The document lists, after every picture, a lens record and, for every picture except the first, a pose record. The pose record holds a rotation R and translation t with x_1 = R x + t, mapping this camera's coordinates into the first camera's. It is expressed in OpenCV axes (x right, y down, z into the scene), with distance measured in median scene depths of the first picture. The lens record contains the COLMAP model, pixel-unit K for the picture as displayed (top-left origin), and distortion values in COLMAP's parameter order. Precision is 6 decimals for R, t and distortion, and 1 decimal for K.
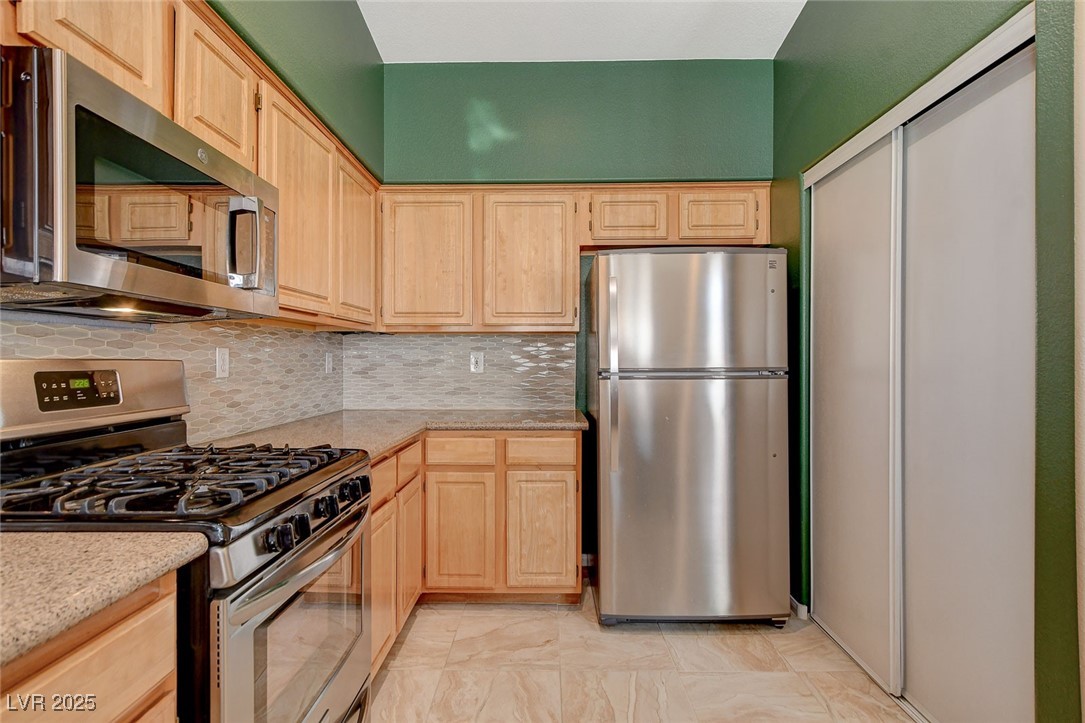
lens RADIAL K [[543.7, 0, 541.9], [0, 543.7, 359.5], [0, 0, 1]] dist [0.000934, 0.001730]
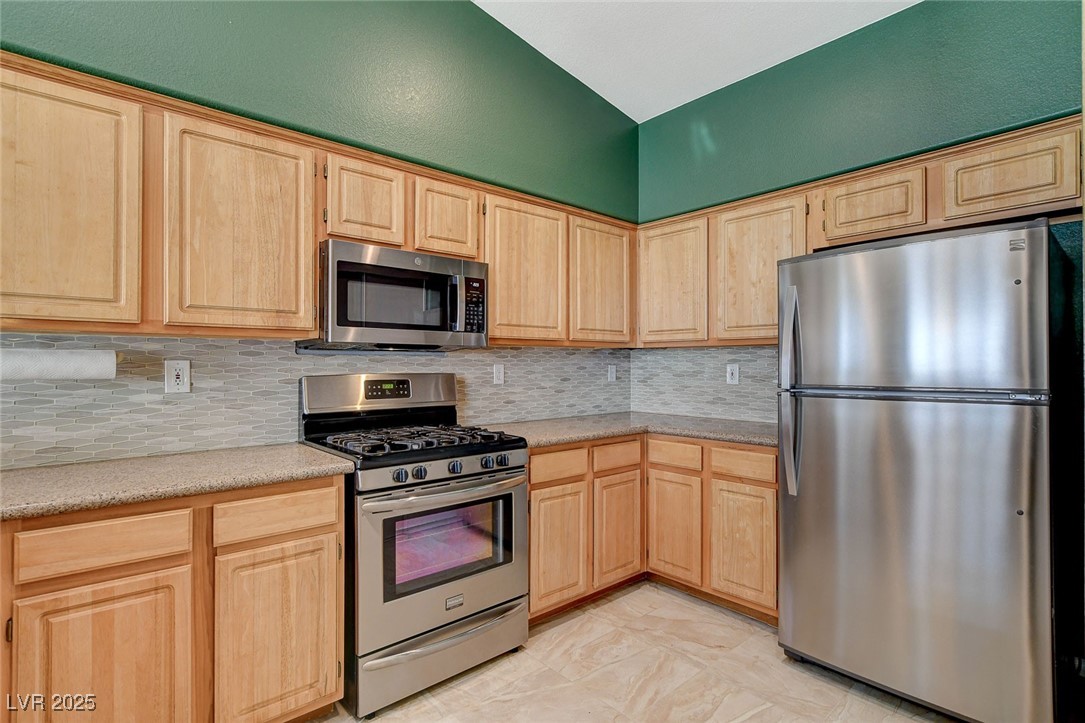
lens RADIAL K [[533.2, 0, 541.8], [0, 533.2, 363.8], [0, 0, 1]] dist [0.001703, 0.001107]
pose [[0.673351, -0.000883, -0.739323, 0.478194], [0.001501, 0.999999, 0.000172, -0.018485], [0.739322, -0.001226, 0.673351, 0.058591]]
